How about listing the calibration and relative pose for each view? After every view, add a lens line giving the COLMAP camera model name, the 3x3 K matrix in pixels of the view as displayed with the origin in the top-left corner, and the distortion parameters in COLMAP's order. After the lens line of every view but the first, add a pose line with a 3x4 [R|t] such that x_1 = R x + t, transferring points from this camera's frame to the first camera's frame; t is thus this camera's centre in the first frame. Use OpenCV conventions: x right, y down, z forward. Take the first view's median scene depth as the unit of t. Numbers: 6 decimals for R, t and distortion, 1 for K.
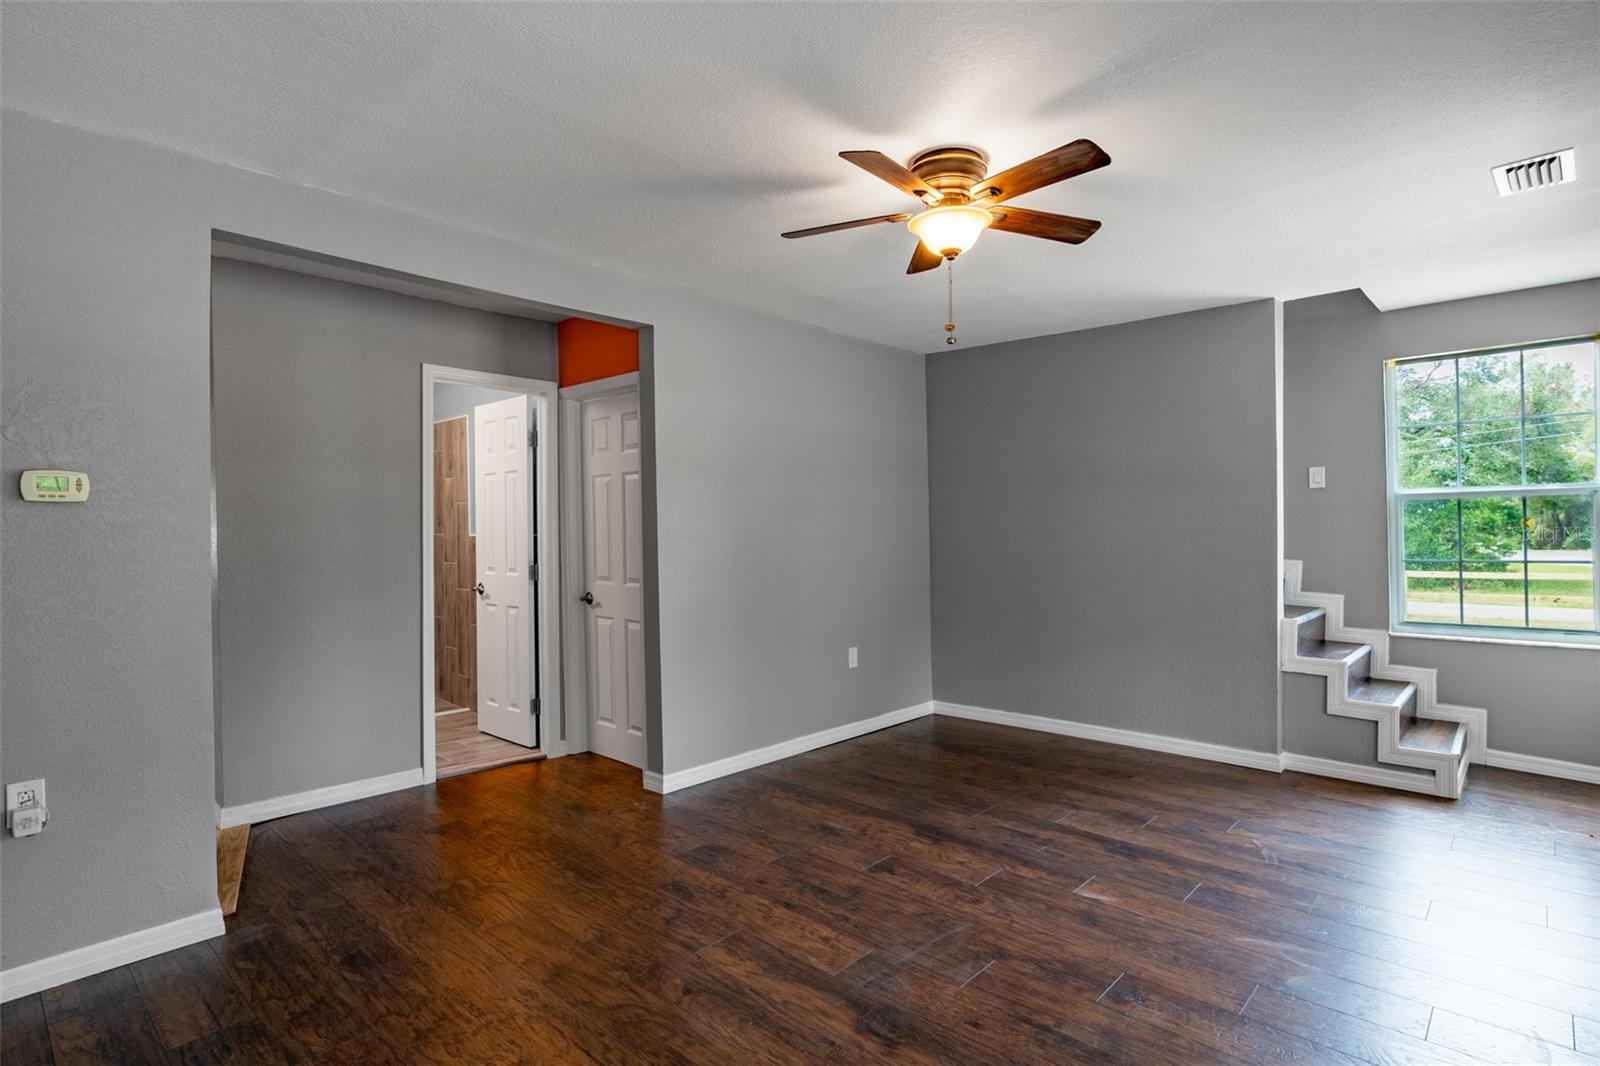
lens RADIAL K [[792.8, 0, 808.2], [0, 792.8, 529.6], [0, 0, 1]] dist [-0.008916, -0.000413]
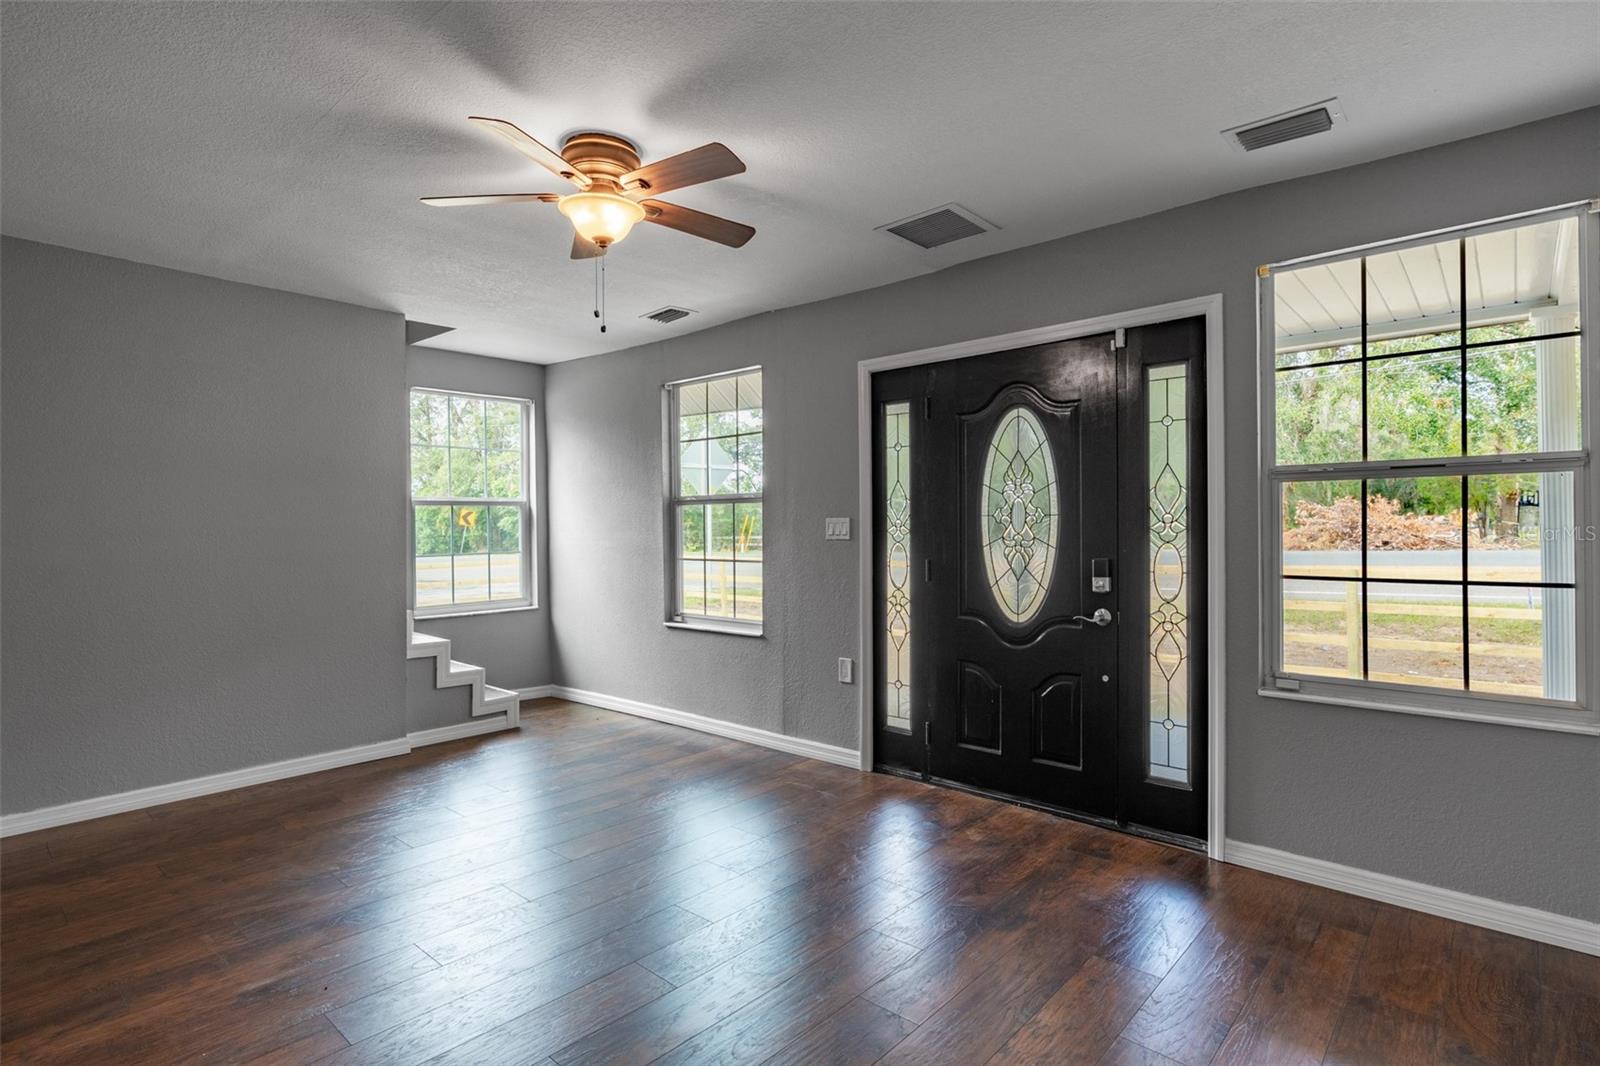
lens RADIAL K [[792.8, 0, 808.2], [0, 792.8, 529.6], [0, 0, 1]] dist [-0.008916, -0.000413]
pose [[-0.022845, 0.008203, 0.999705, -0.562266], [0.009601, 0.999922, -0.007986, 0.014916], [-0.999693, 0.009416, -0.022922, 0.520641]]
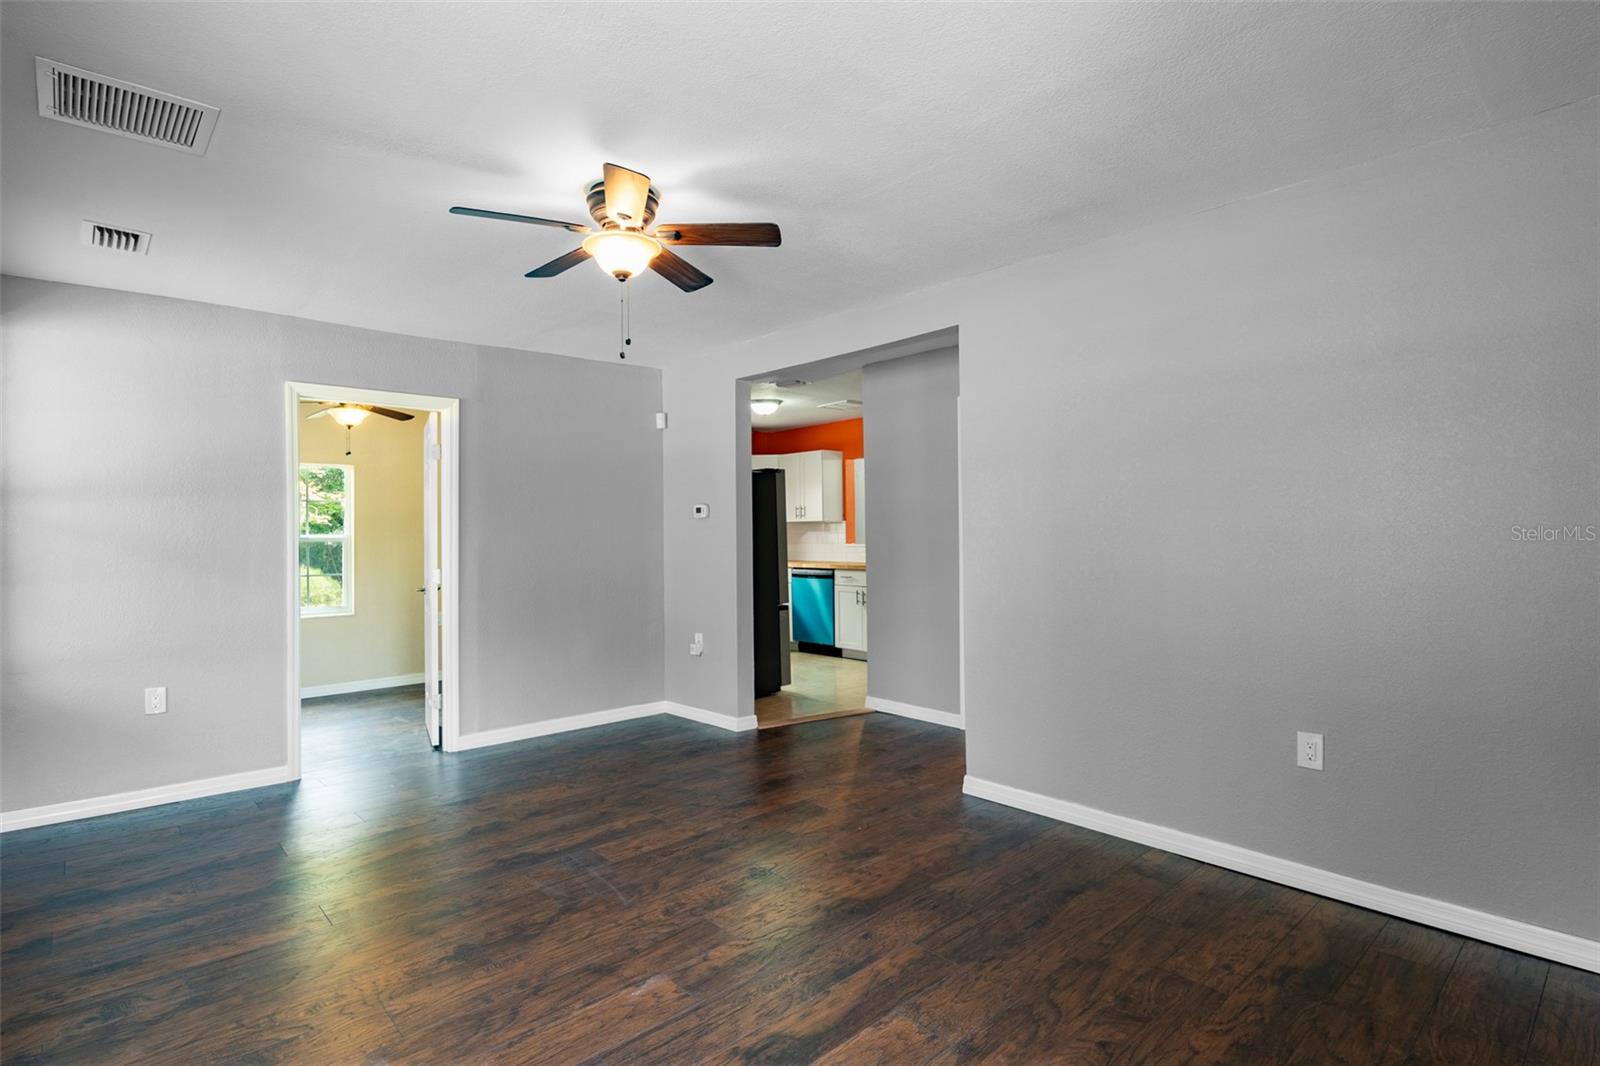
lens RADIAL K [[792.8, 0, 808.2], [0, 792.8, 529.6], [0, 0, 1]] dist [-0.008916, -0.000413]
pose [[-0.074411, -0.001106, -0.997227, 0.850495], [0.007509, 0.999970, -0.001669, 0.003687], [0.997199, -0.007613, -0.074401, 0.909569]]
